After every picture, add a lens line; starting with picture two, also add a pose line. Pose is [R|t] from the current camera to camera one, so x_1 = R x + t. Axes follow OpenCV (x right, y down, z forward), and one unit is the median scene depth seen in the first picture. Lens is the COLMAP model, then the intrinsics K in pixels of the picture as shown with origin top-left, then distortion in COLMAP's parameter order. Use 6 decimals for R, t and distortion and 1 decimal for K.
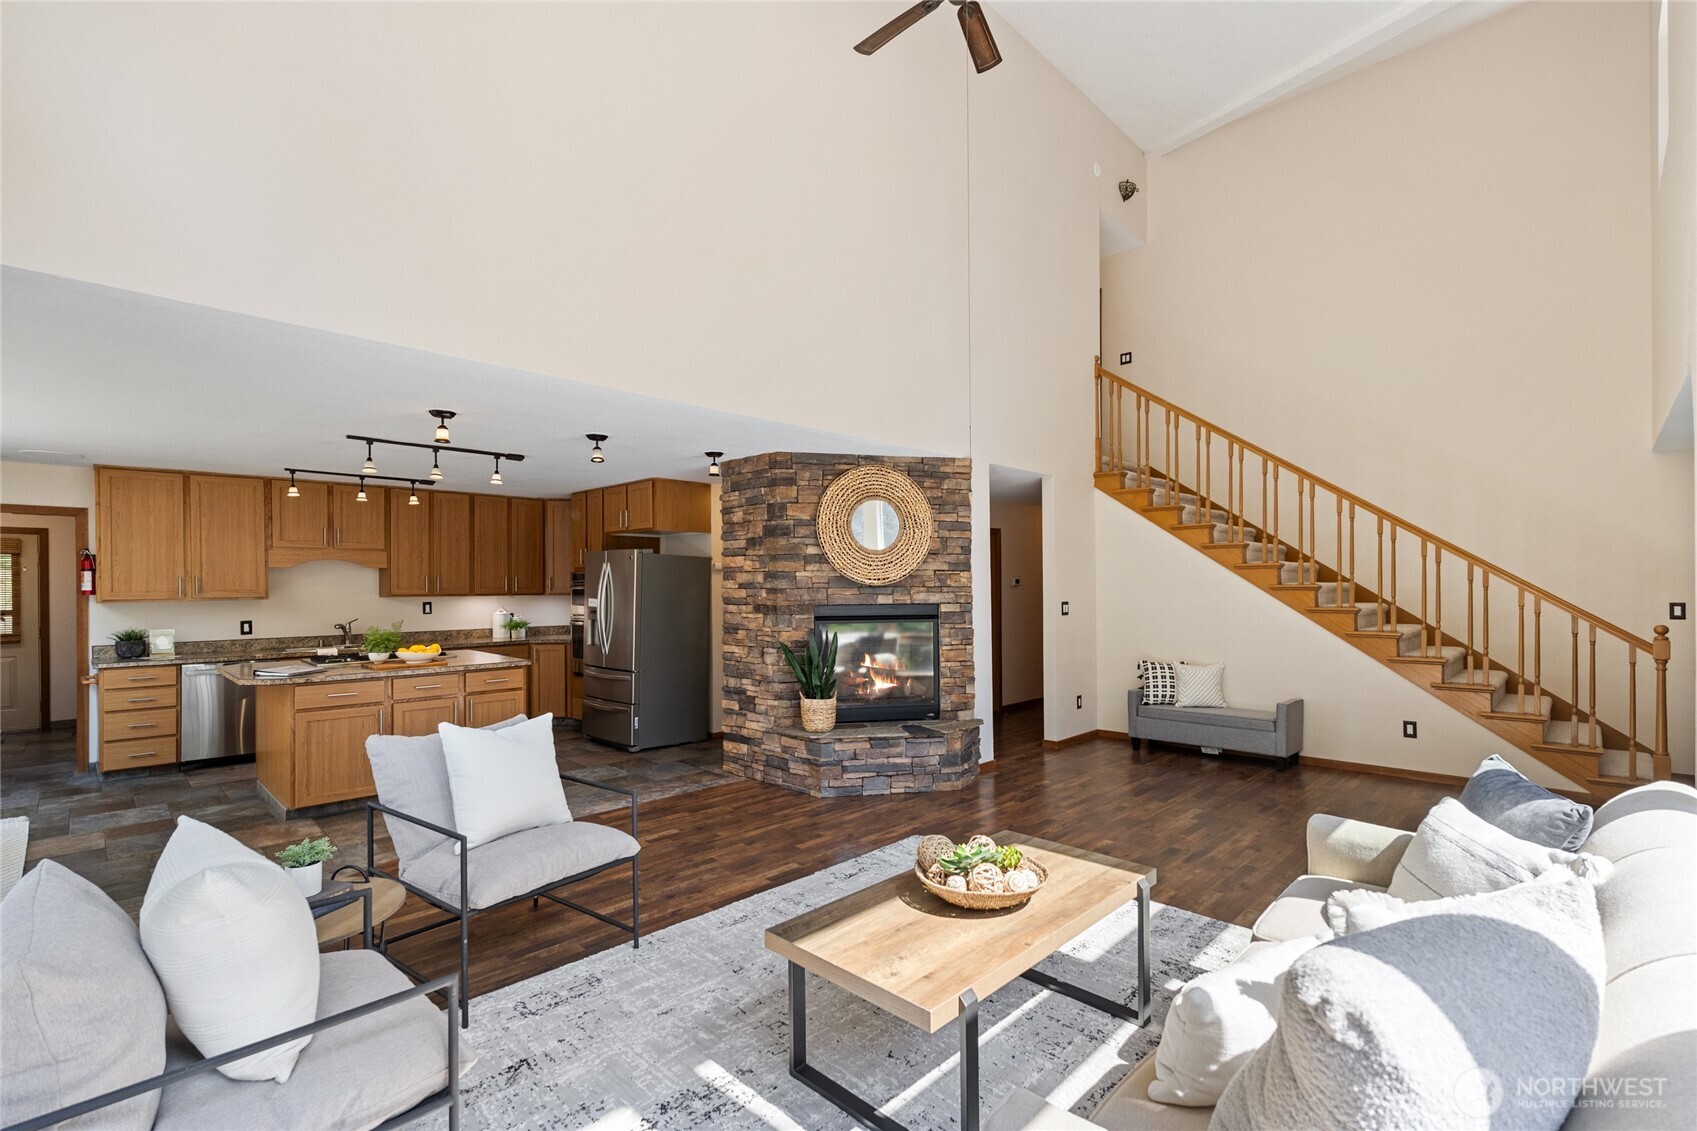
lens RADIAL K [[780.1, 0, 848.5], [0, 780.1, 565.5], [0, 0, 1]] dist [-0.000052, 0.000070]
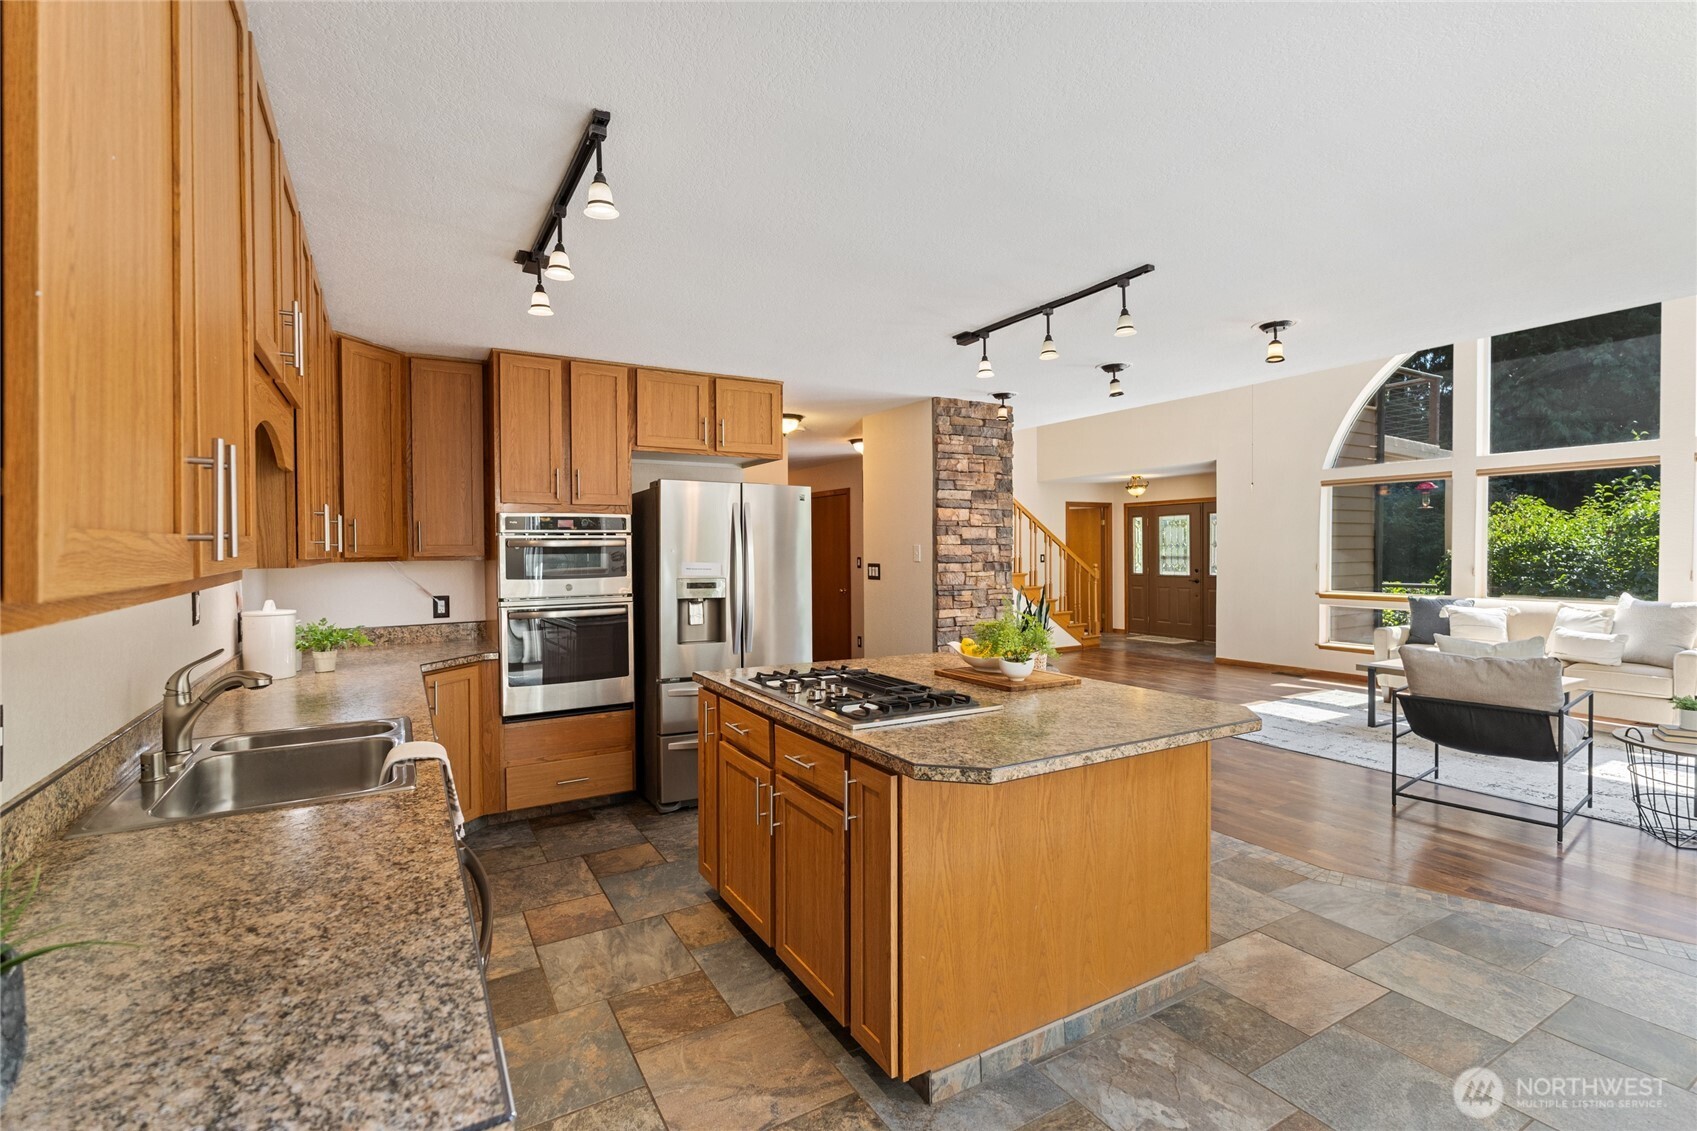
lens RADIAL K [[769.0, 0, 845.6], [0, 769.0, 552.8], [0, 0, 1]] dist [0.000022, -0.000019]
pose [[0.257441, -0.000912, 0.966294, -1.040128], [-0.015615, 0.999865, 0.005104, 0.036592], [-0.966168, -0.016403, 0.257392, 0.911050]]
